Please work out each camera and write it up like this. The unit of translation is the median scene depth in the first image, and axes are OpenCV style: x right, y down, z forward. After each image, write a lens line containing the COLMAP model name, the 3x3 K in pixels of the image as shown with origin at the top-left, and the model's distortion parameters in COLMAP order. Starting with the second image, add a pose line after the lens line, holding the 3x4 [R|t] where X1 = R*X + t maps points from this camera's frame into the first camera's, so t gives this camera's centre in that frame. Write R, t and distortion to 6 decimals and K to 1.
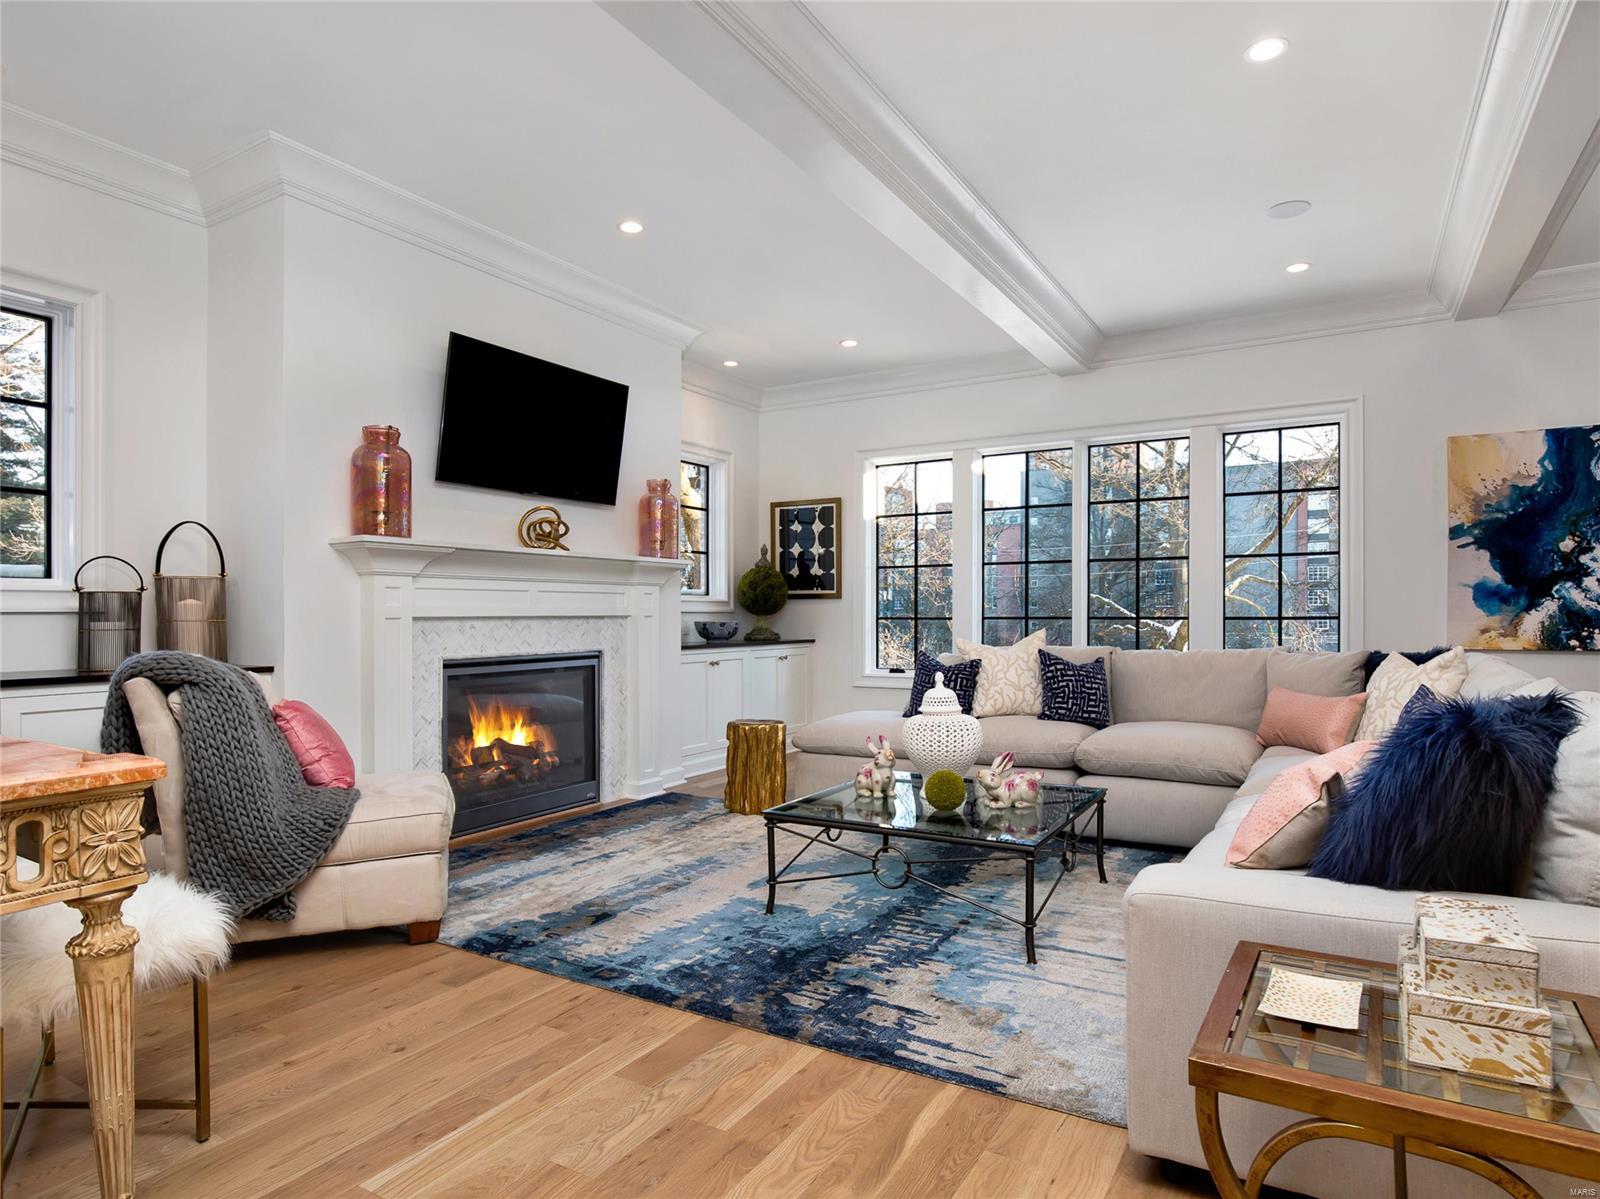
lens RADIAL K [[916.0, 0, 791.4], [0, 916.0, 603.9], [0, 0, 1]] dist [-0.010504, -0.000831]
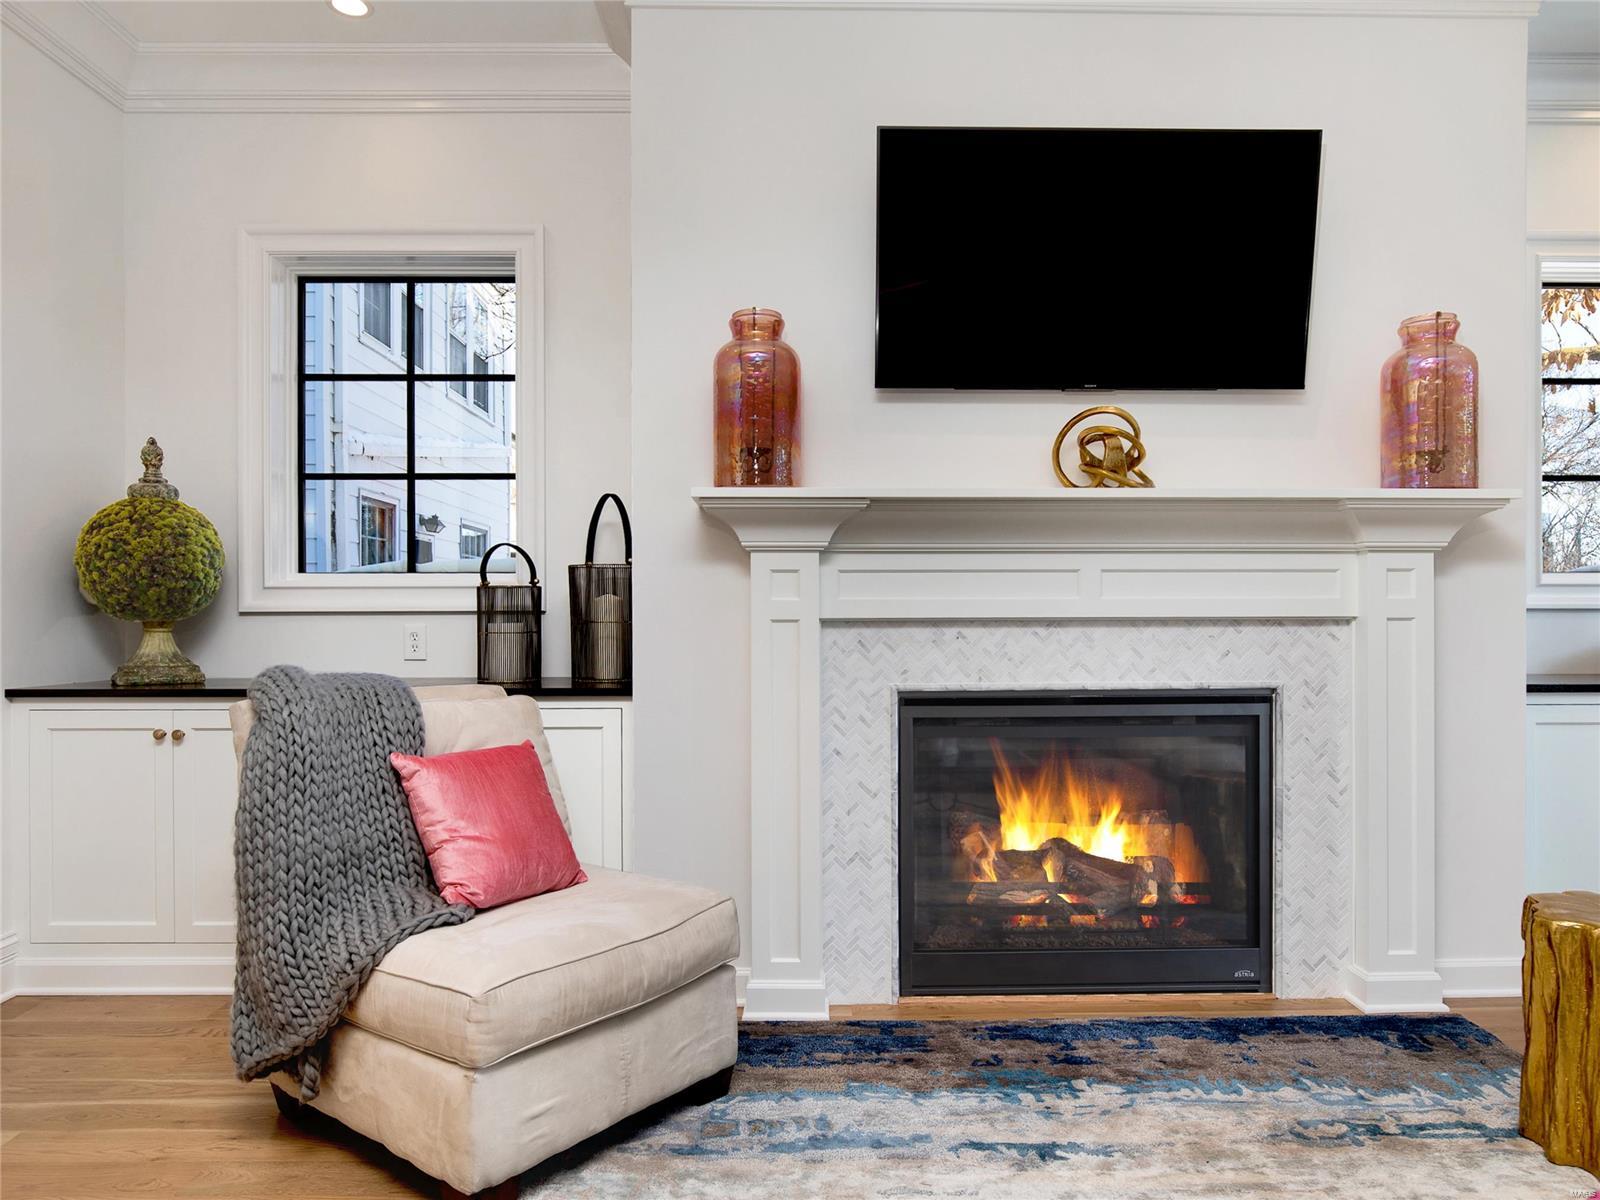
lens RADIAL K [[999.0, 0, 875.2], [0, 999.0, 616.5], [0, 0, 1]] dist [-0.154973, 0.119737]
pose [[0.522759, 0.000964, -0.852480, 0.140846], [0.006873, 0.999962, 0.005345, 0.008178], [0.852453, -0.008653, 0.522733, 0.617557]]
